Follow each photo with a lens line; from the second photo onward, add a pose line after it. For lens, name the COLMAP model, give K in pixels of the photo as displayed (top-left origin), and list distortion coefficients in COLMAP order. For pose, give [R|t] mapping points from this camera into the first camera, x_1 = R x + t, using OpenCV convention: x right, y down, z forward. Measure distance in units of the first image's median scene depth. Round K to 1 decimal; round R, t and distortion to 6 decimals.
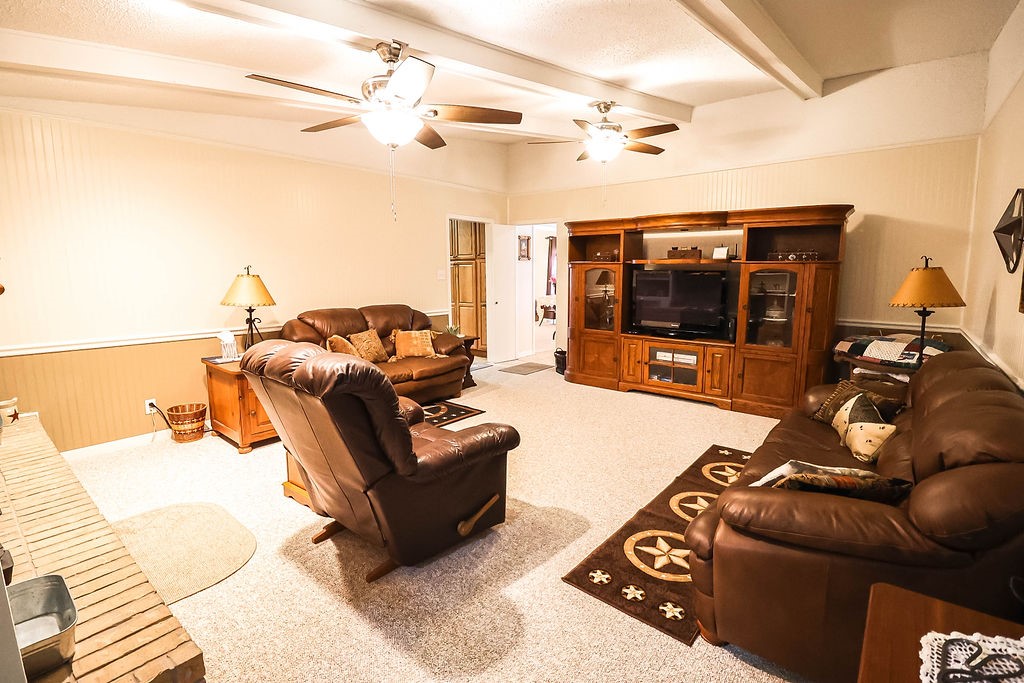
lens RADIAL K [[475.6, 0, 510.4], [0, 475.6, 340.1], [0, 0, 1]] dist [-0.018146, -0.002150]
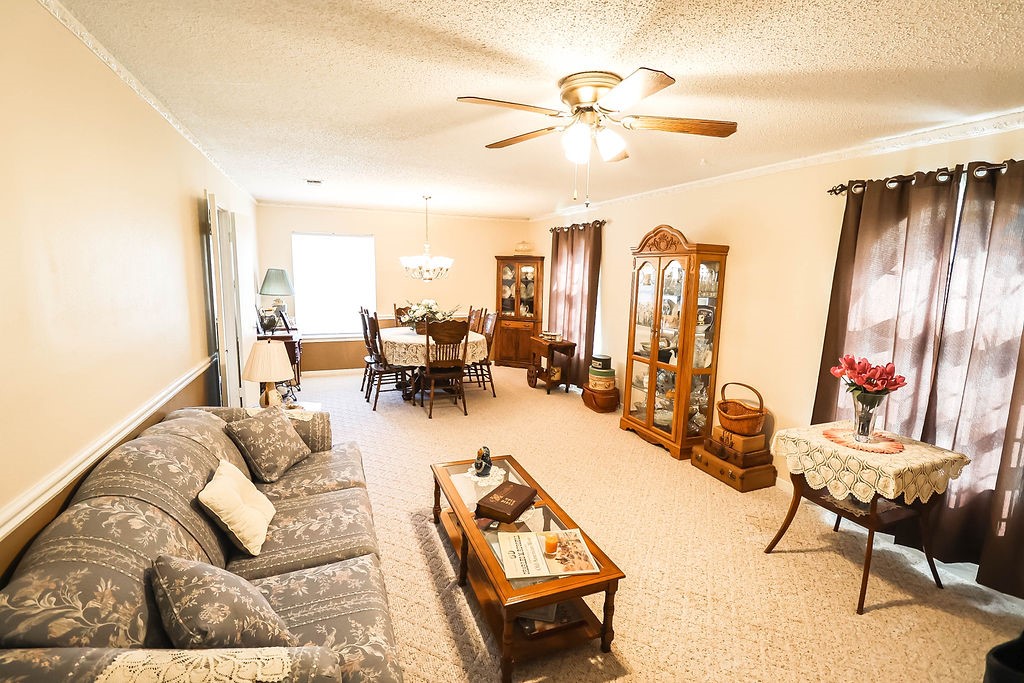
lens RADIAL K [[475.6, 0, 511.6], [0, 475.6, 339.4], [0, 0, 1]] dist [-0.018146, -0.002150]
pose [[0.867109, 0.078332, -0.491922, 0.057222], [-0.076793, 0.996773, 0.023361, -0.134082], [0.492164, 0.017520, 0.870326, 0.713043]]
